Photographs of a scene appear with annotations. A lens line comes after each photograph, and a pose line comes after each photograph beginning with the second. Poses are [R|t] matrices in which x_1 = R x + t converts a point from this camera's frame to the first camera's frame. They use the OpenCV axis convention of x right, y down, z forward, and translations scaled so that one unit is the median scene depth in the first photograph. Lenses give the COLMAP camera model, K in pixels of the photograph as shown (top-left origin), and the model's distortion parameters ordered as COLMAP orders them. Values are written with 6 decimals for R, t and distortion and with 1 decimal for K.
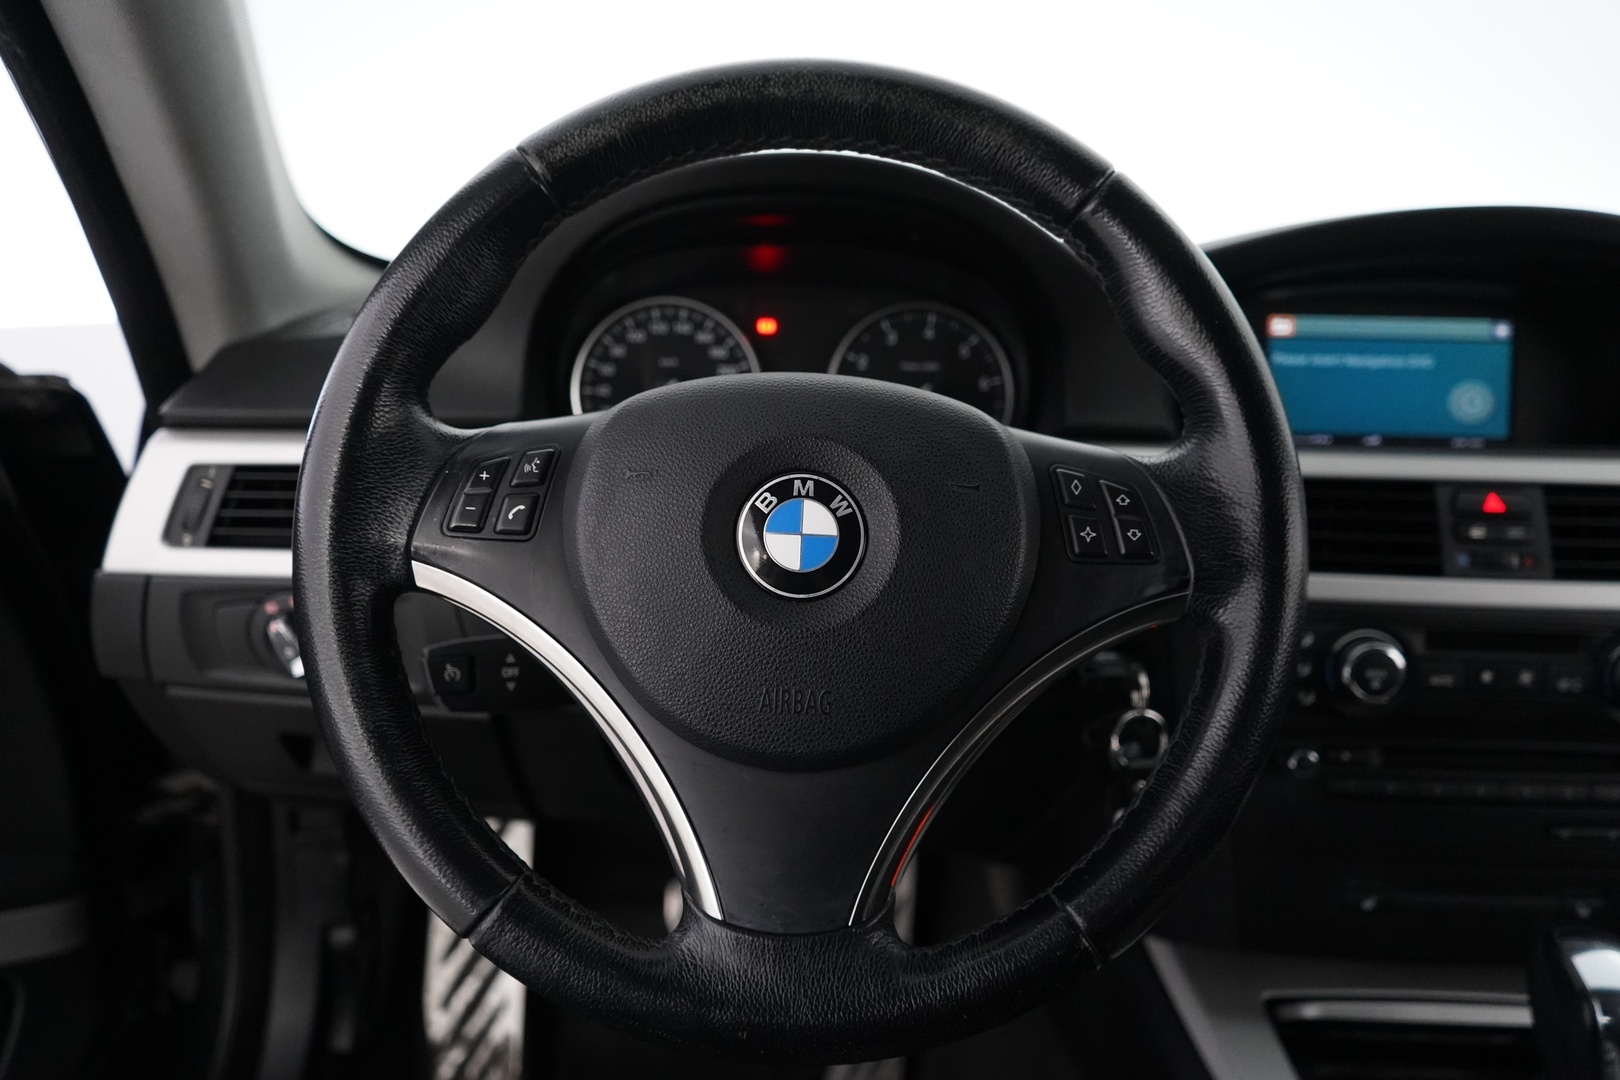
lens RADIAL K [[1370.1, 0, 802.8], [0, 1370.1, 541.7], [0, 0, 1]] dist [-0.013133, 0.034049]
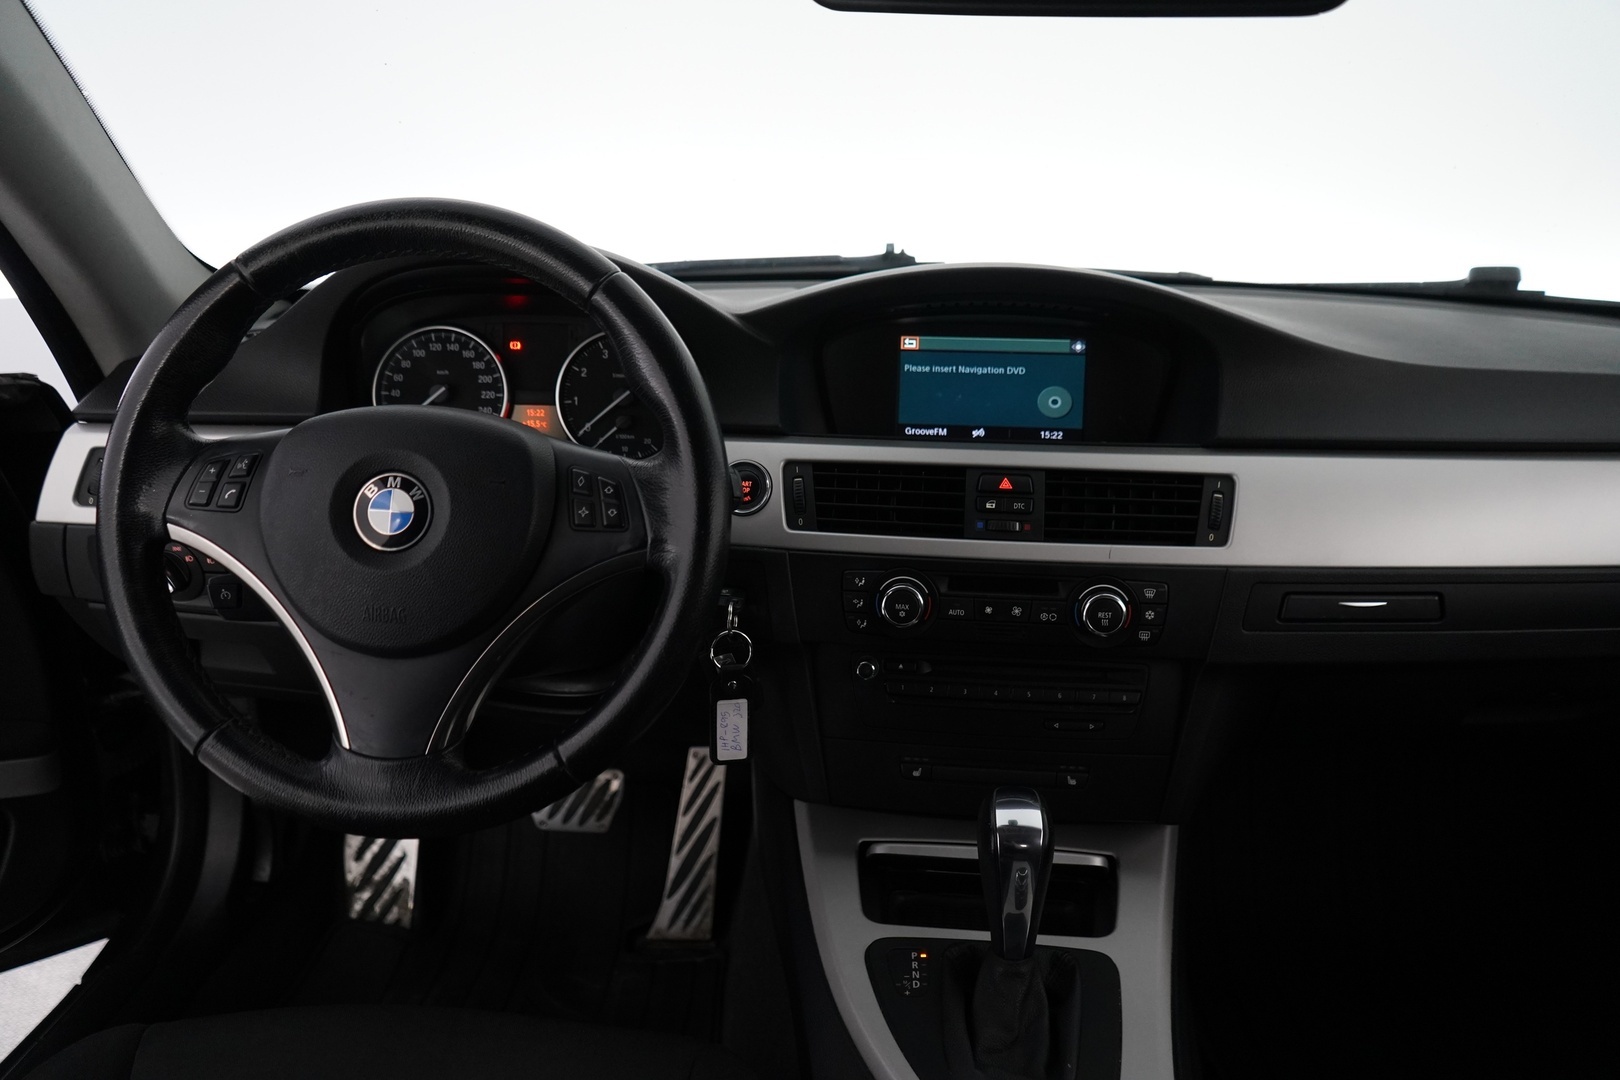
lens RADIAL K [[1370.1, 0, 807.5], [0, 1370.1, 538.4], [0, 0, 1]] dist [-0.013133, 0.034049]
pose [[0.996981, 0.012400, -0.076648, 0.412474], [-0.008900, 0.998909, 0.045840, -0.034513], [0.077132, -0.045020, 0.996004, -0.377517]]
